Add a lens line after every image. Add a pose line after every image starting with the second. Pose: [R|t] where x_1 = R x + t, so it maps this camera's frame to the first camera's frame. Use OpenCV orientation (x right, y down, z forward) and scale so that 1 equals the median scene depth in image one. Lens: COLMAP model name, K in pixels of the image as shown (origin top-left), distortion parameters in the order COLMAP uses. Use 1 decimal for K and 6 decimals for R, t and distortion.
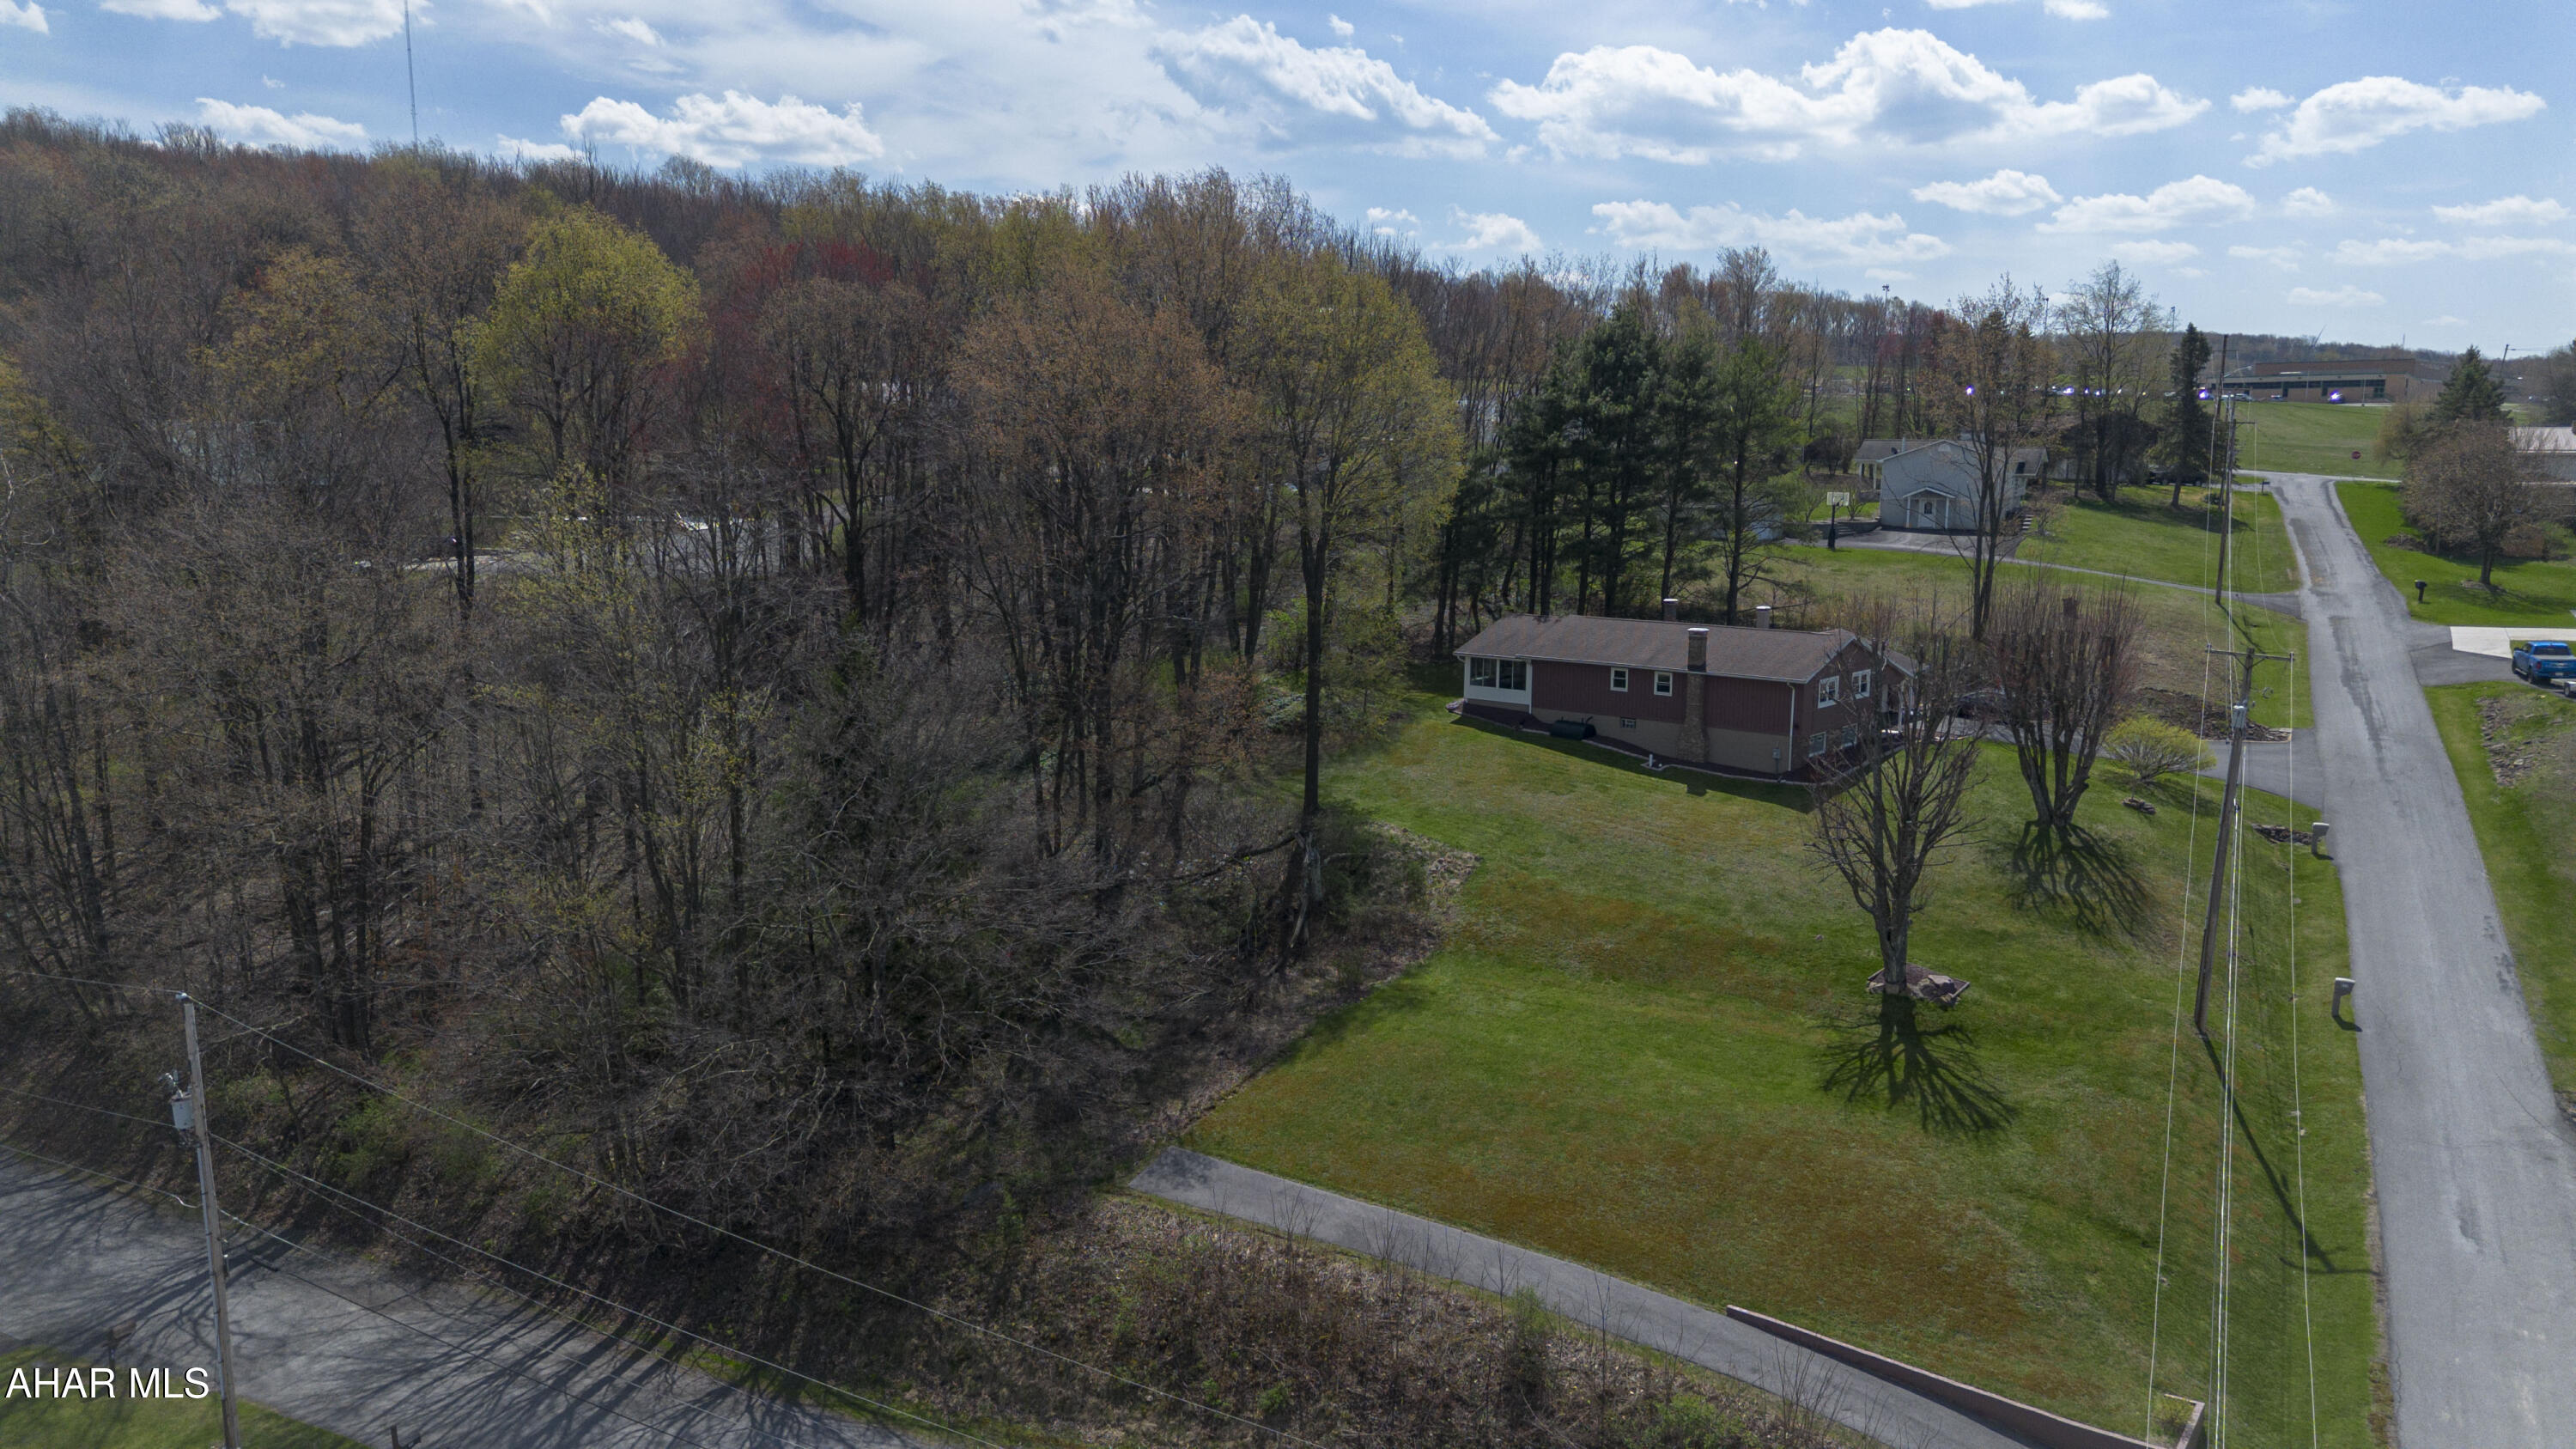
lens RADIAL K [[1829.2, 0, 1294.6], [0, 1829.2, 713.1], [0, 0, 1]] dist [0.070153, -0.060862]
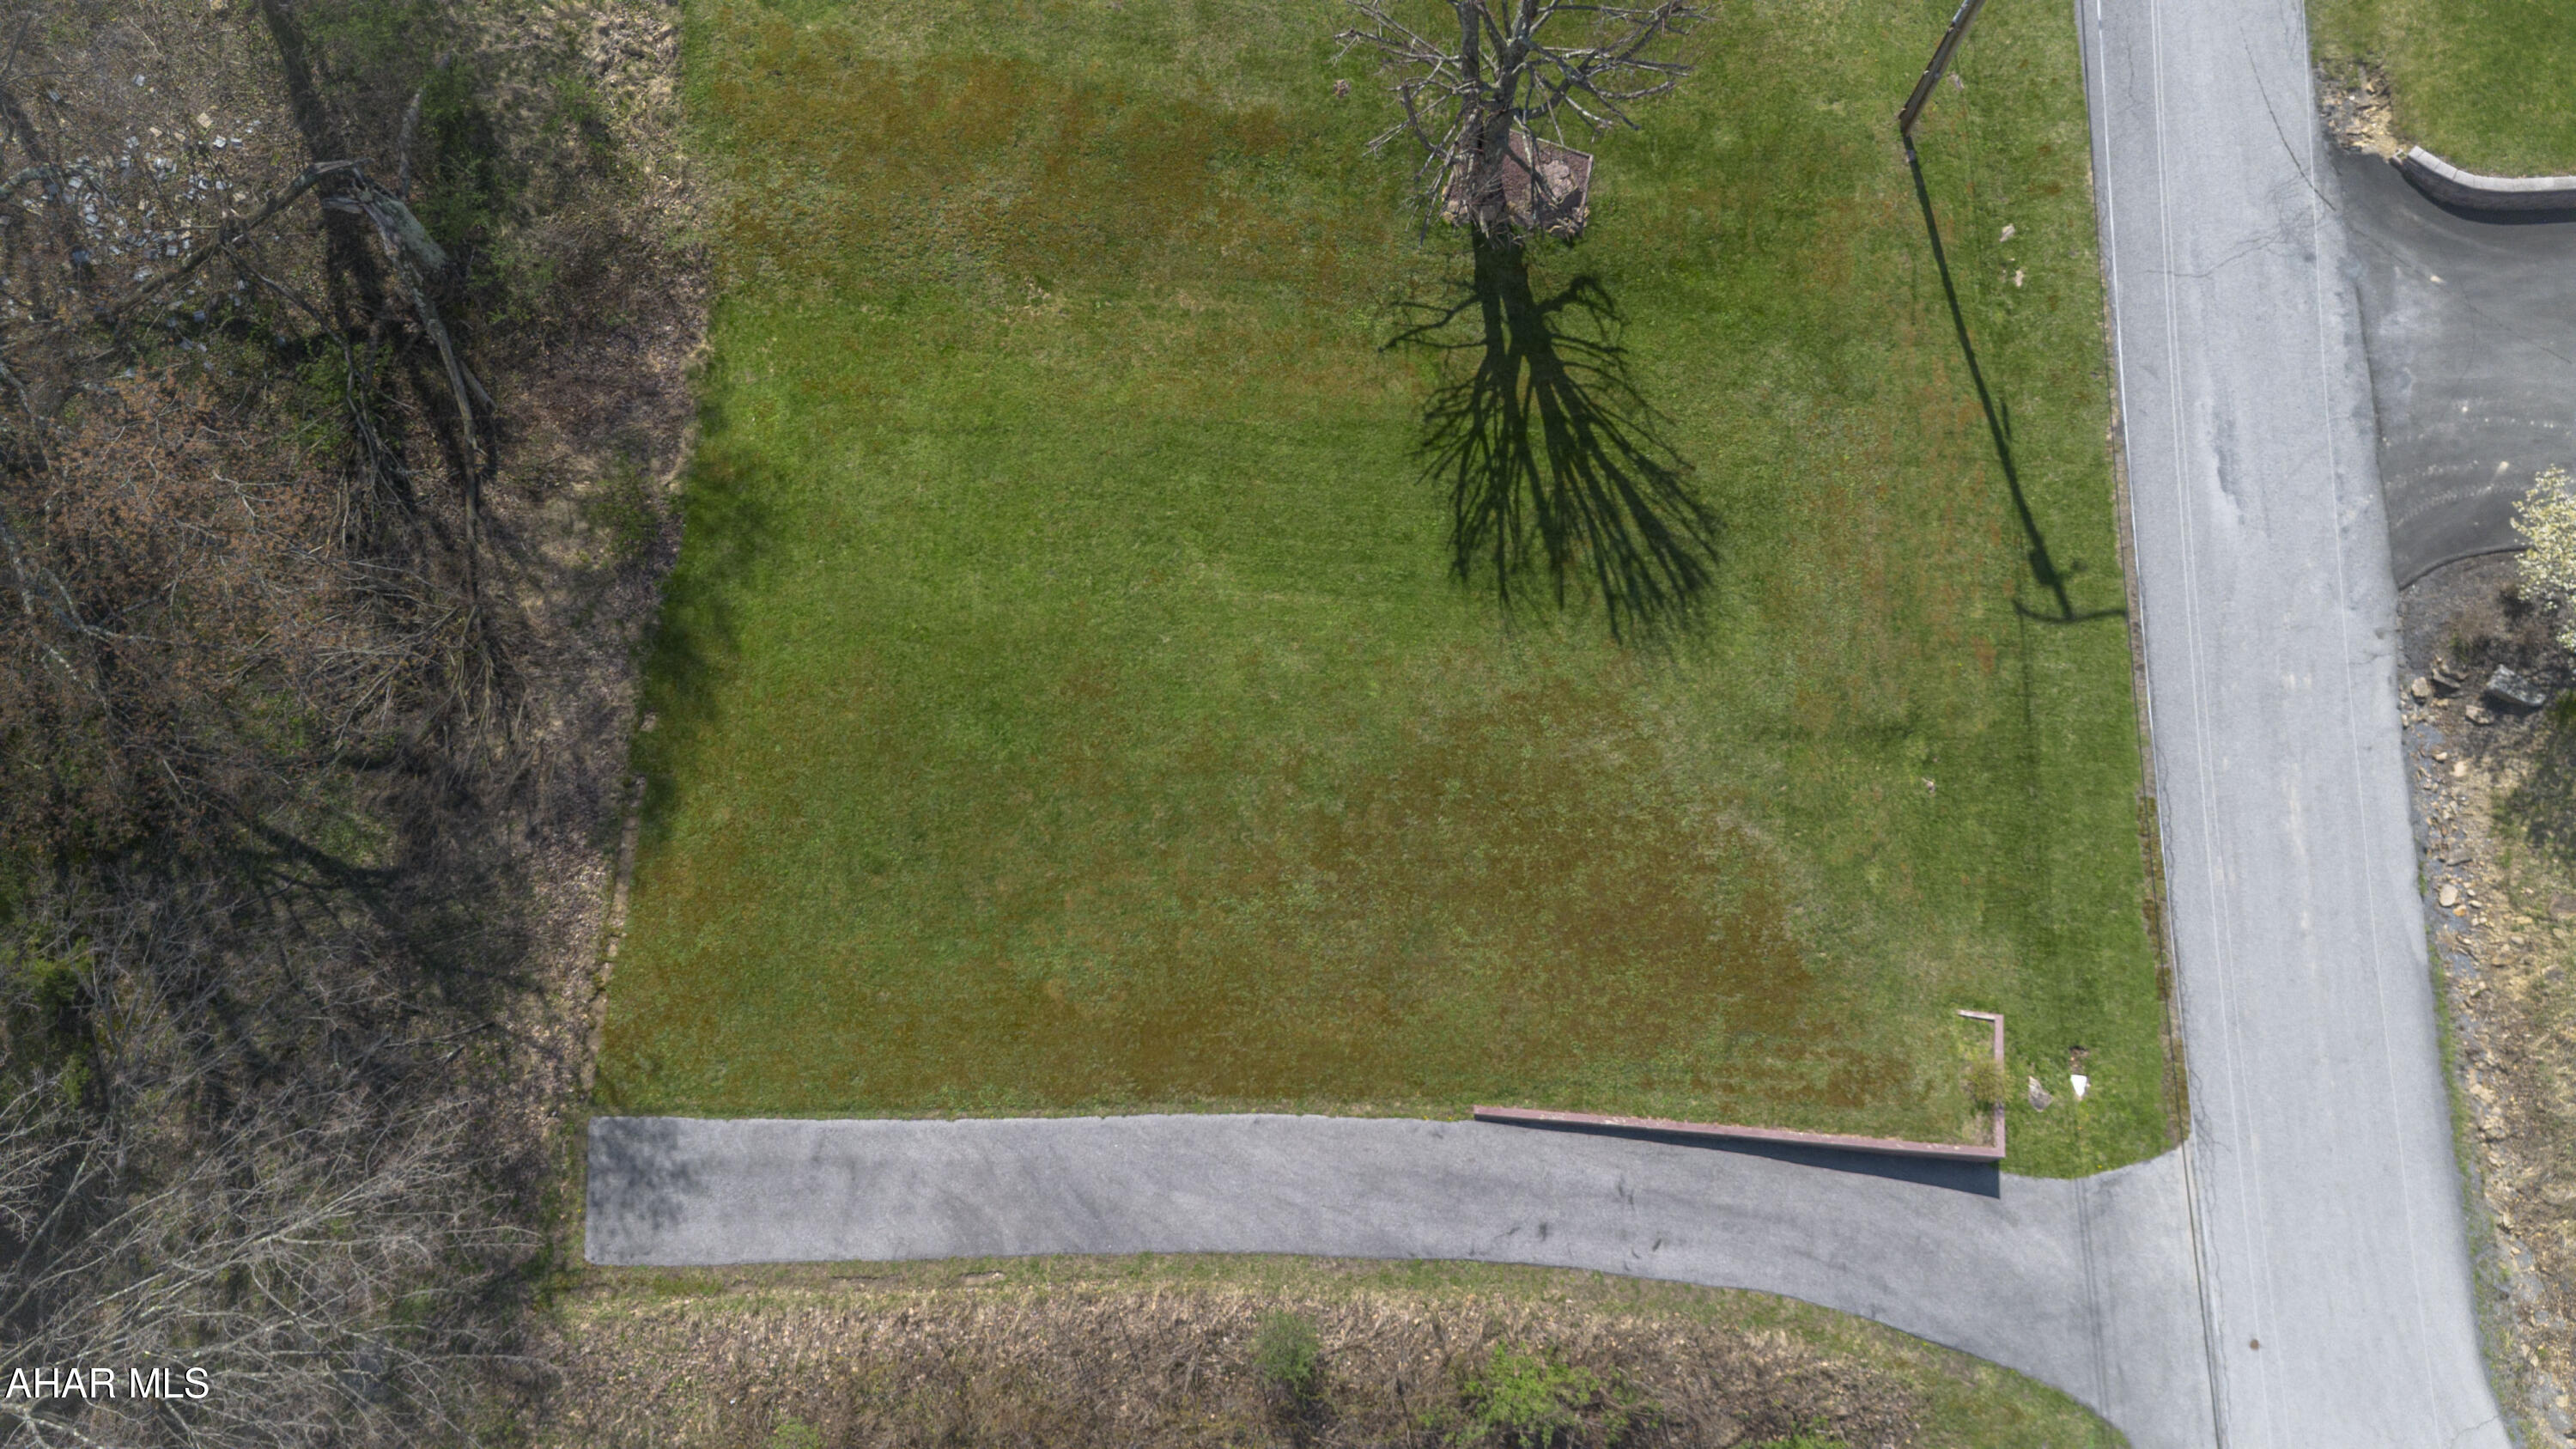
lens RADIAL K [[1829.2, 0, 1266.5], [0, 1829.2, 730.0], [0, 0, 1]] dist [0.070153, -0.060862]
pose [[0.876246, -0.454888, 0.158965, 0.077789], [0.065234, 0.438843, 0.896193, -0.304840], [-0.477428, -0.774915, 0.414209, 0.596469]]
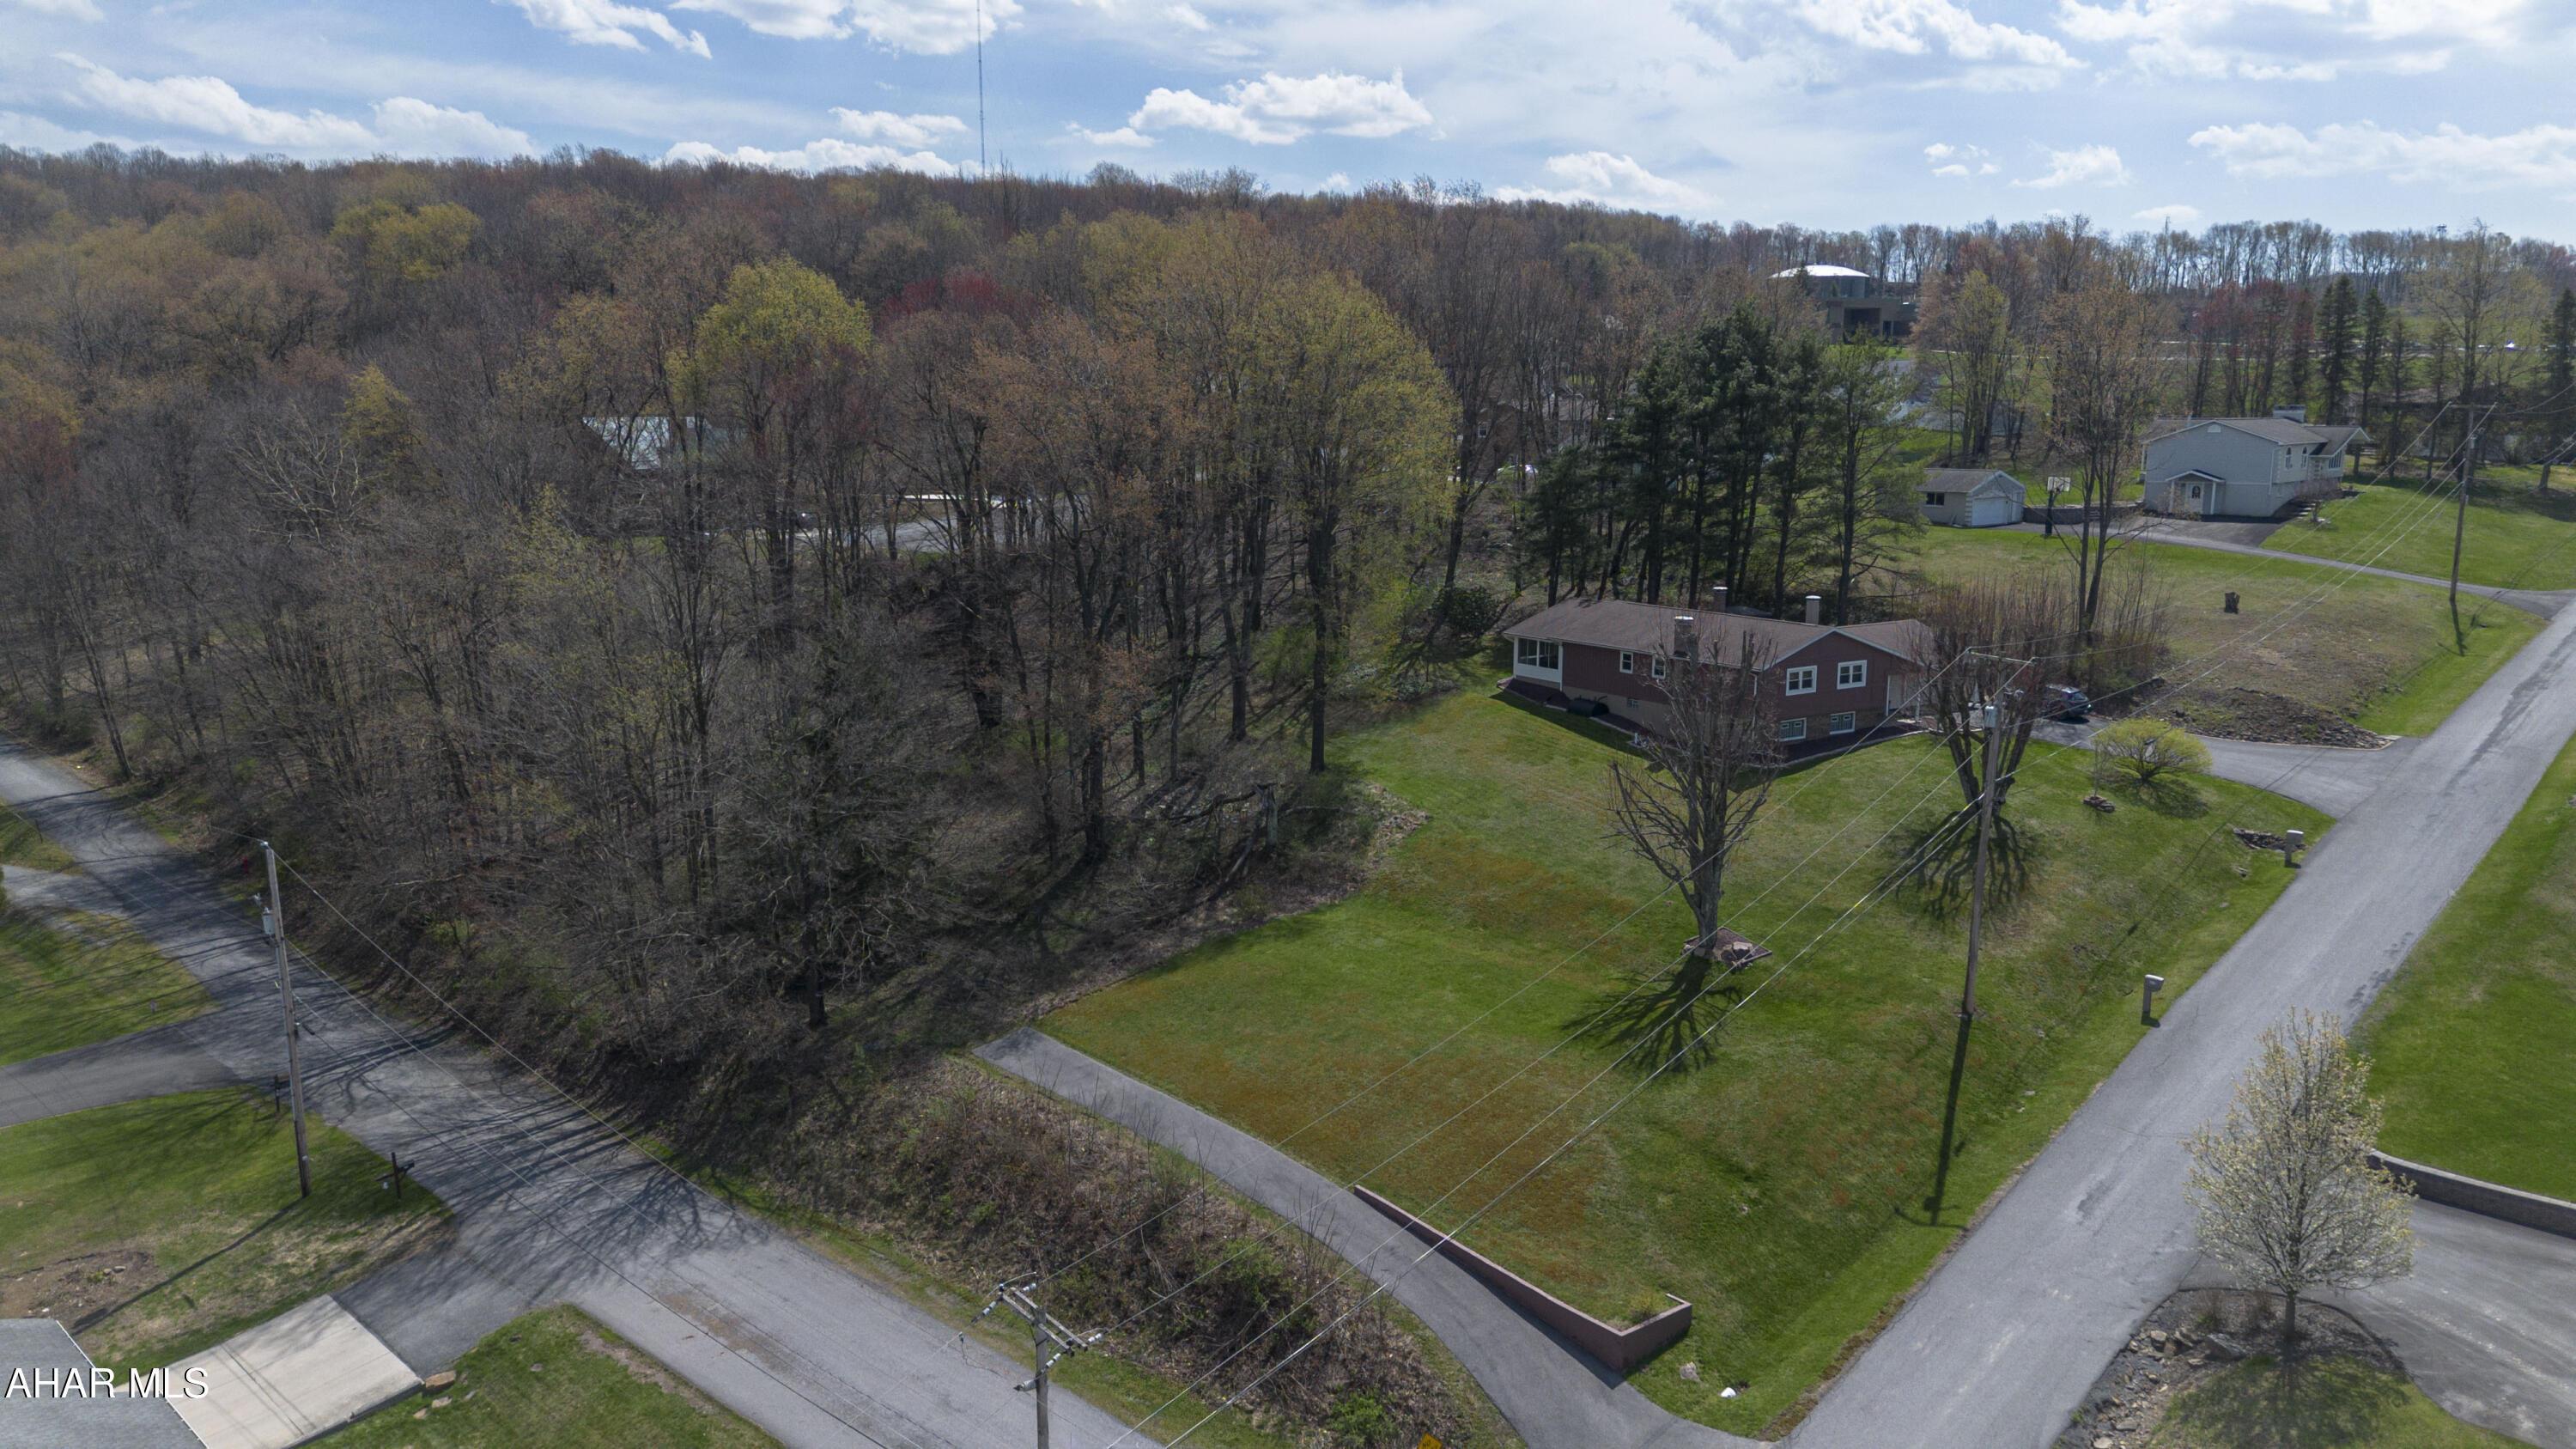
lens RADIAL K [[1829.2, 0, 1293.4], [0, 1829.2, 717.4], [0, 0, 1]] dist [0.070153, -0.060862]
pose [[0.956617, 0.041641, -0.288359, 0.371204], [-0.035025, 0.998992, 0.028067, -0.011387], [0.289237, -0.016749, 0.957111, -0.107097]]
